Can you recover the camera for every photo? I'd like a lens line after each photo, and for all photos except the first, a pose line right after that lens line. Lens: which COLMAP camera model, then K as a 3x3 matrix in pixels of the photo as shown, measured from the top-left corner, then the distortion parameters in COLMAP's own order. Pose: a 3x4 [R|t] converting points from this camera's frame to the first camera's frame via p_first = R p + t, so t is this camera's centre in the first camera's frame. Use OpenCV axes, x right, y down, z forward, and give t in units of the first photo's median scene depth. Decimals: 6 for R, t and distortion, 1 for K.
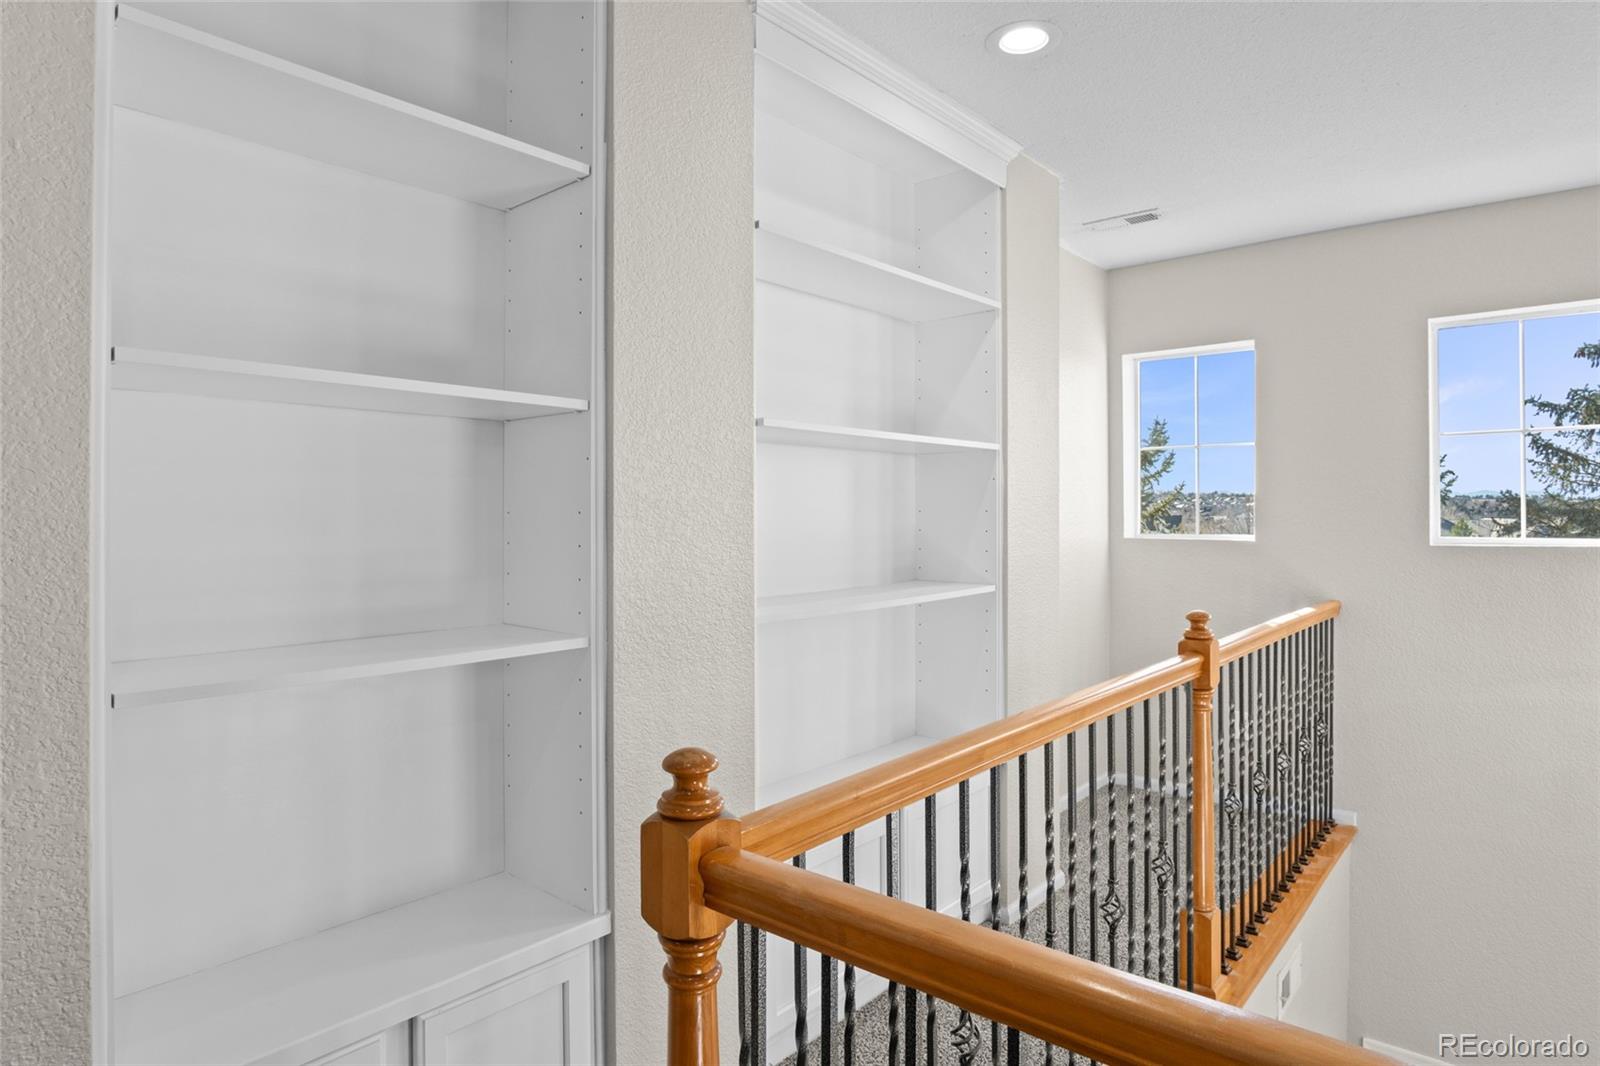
lens RADIAL K [[874.2, 0, 799.2], [0, 874.2, 505.5], [0, 0, 1]] dist [-0.023470, 0.002066]
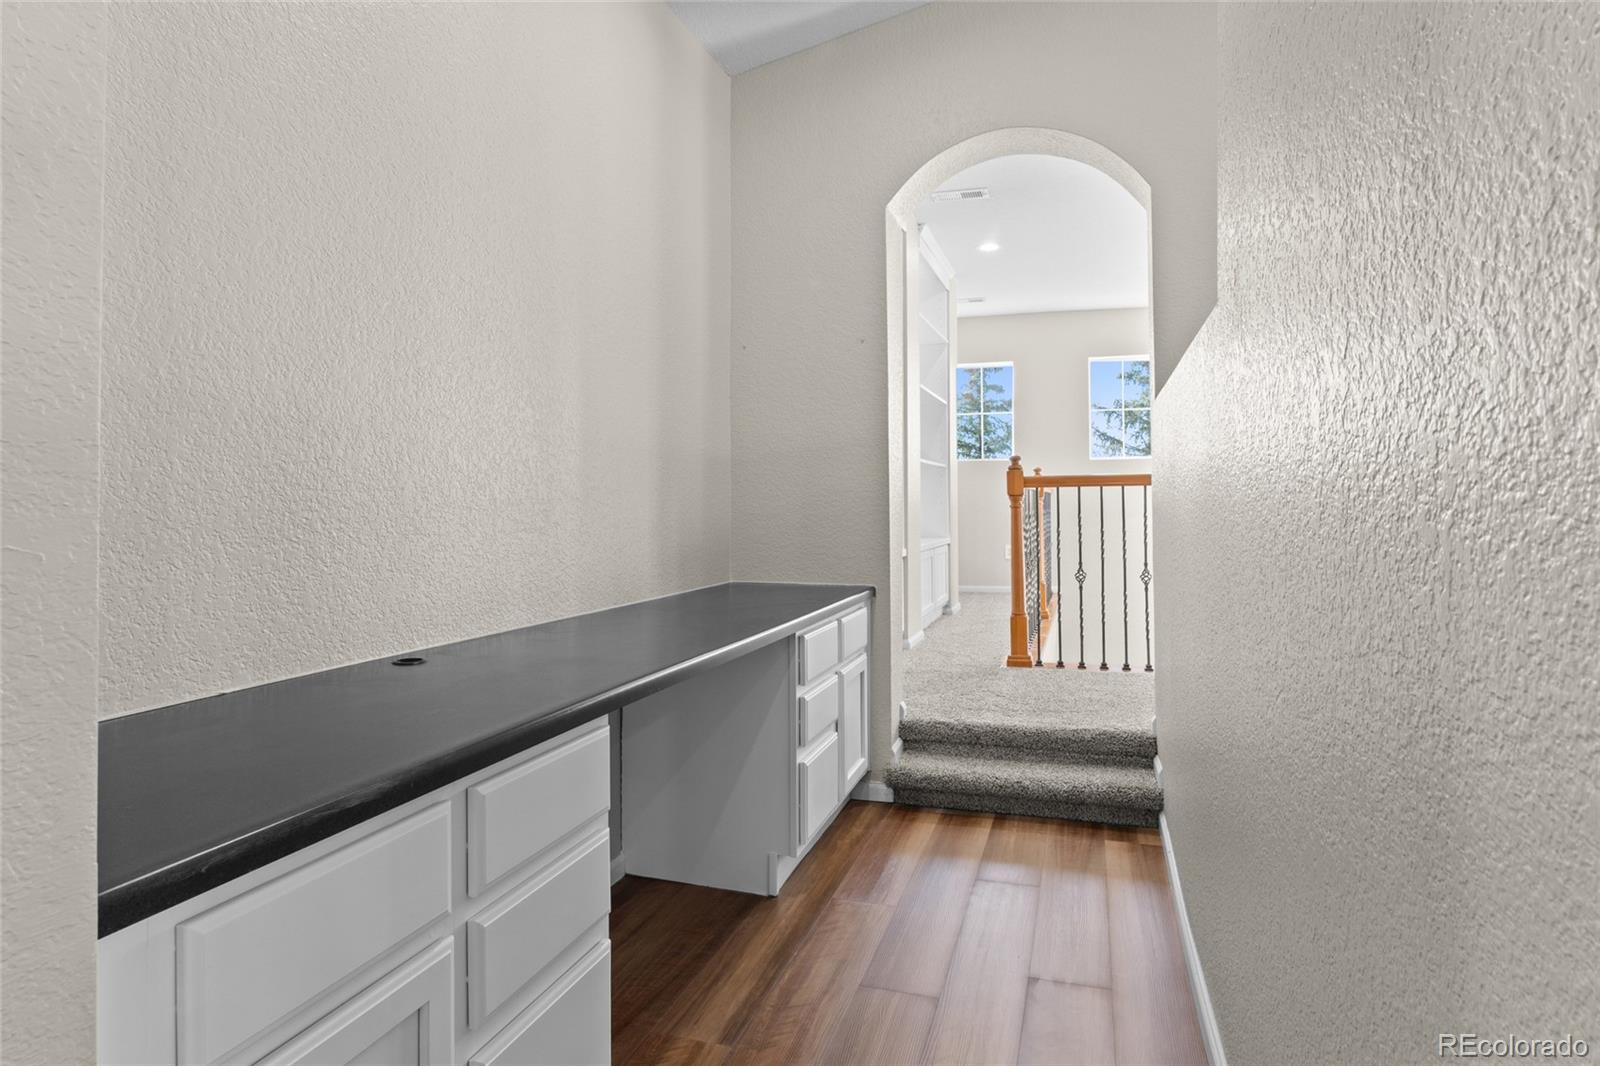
lens RADIAL K [[874.2, 0, 799.2], [0, 874.2, 505.5], [0, 0, 1]] dist [-0.023470, 0.002066]
pose [[0.919791, -0.000644, 0.392409, -0.264887], [-0.004245, 0.999924, 0.011593, 0.044814], [-0.392386, -0.012329, 0.919718, -0.243799]]
